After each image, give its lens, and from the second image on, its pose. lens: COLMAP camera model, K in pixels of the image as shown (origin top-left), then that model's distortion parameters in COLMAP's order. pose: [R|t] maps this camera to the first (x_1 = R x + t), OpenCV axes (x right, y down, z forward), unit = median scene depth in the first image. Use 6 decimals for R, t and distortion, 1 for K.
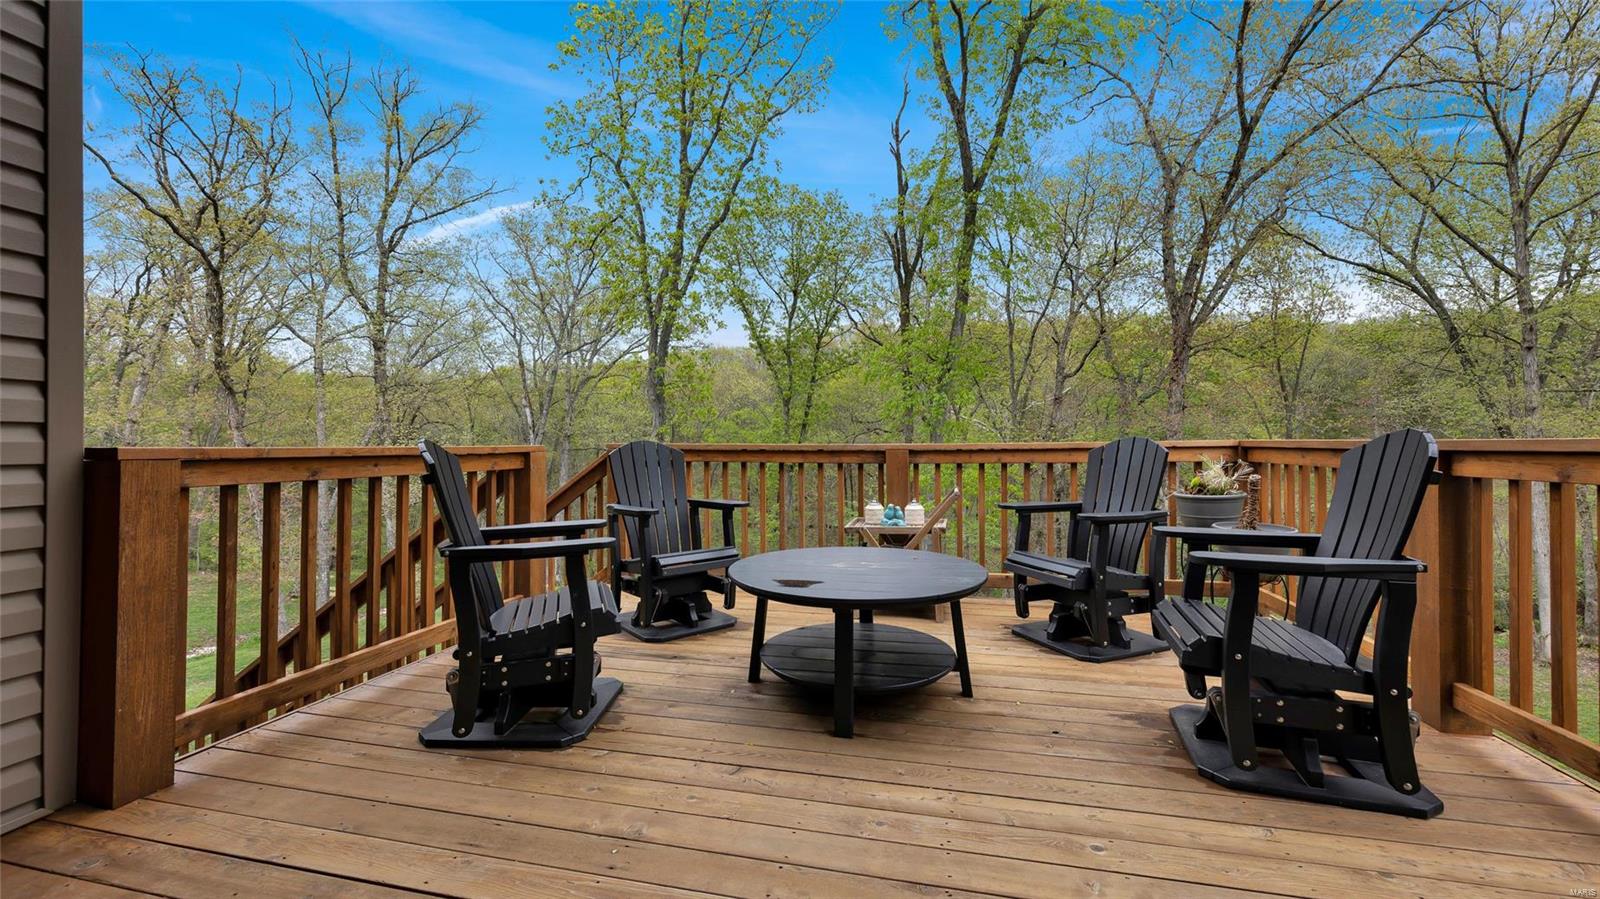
lens RADIAL K [[623.0, 0, 806.8], [0, 623.0, 445.8], [0, 0, 1]] dist [0.001930, 0.001078]
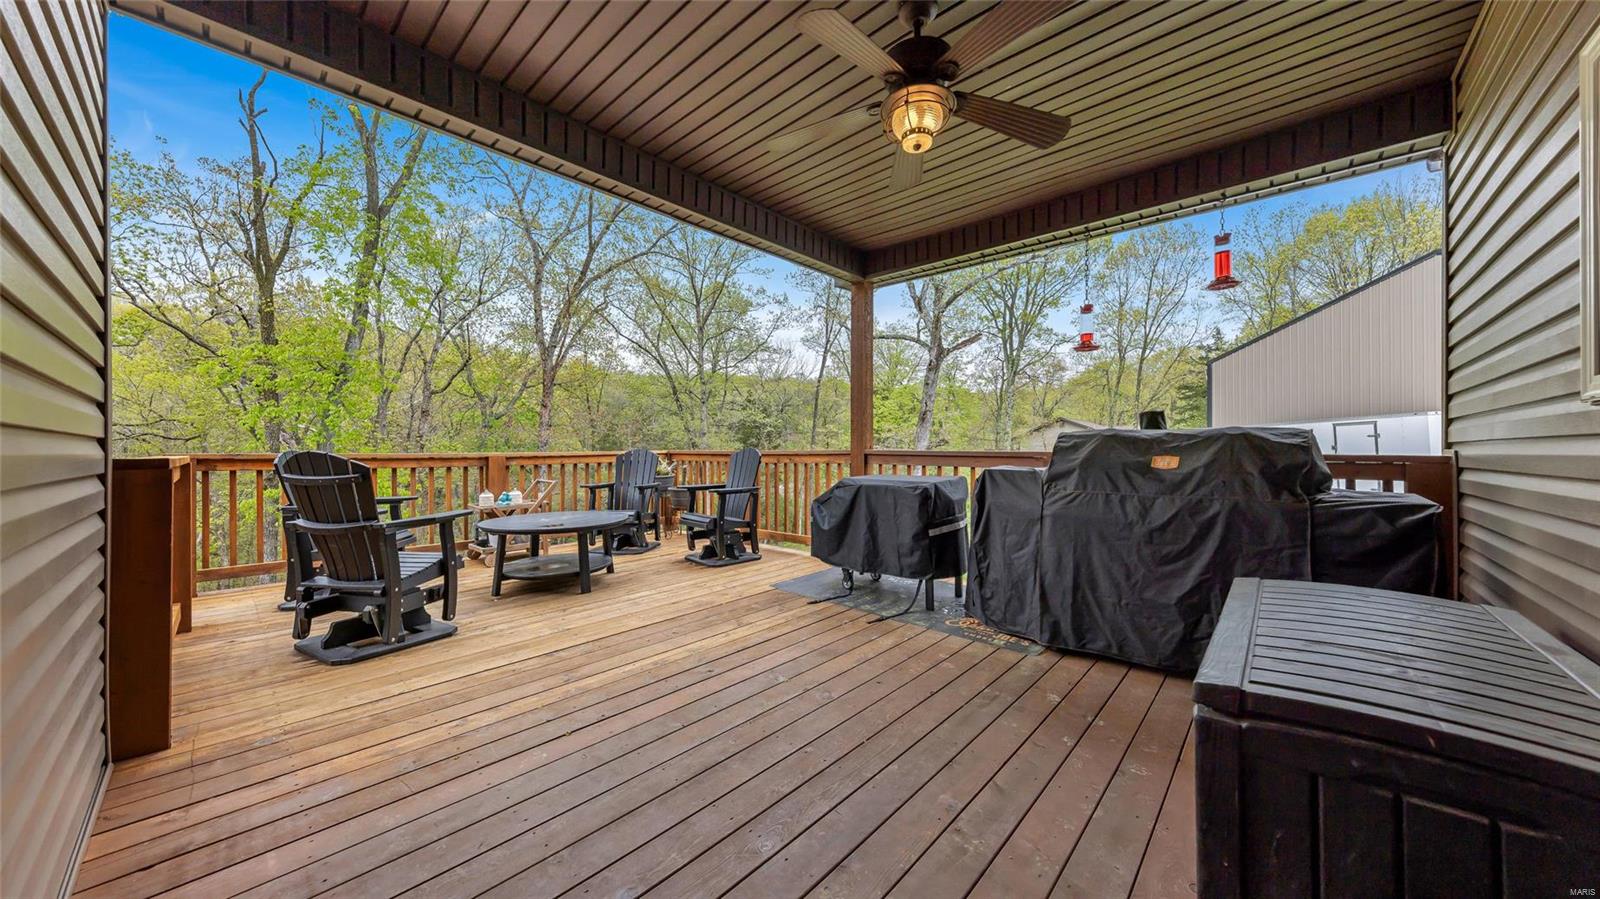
lens RADIAL K [[528.5, 0, 796.4], [0, 528.5, 451.9], [0, 0, 1]] dist [0.005810, -0.001056]
pose [[0.490800, -0.001639, 0.871271, -0.175333], [0.004280, 0.999991, -0.000530, -0.000286], [-0.871262, 0.003989, 0.490802, -0.074777]]
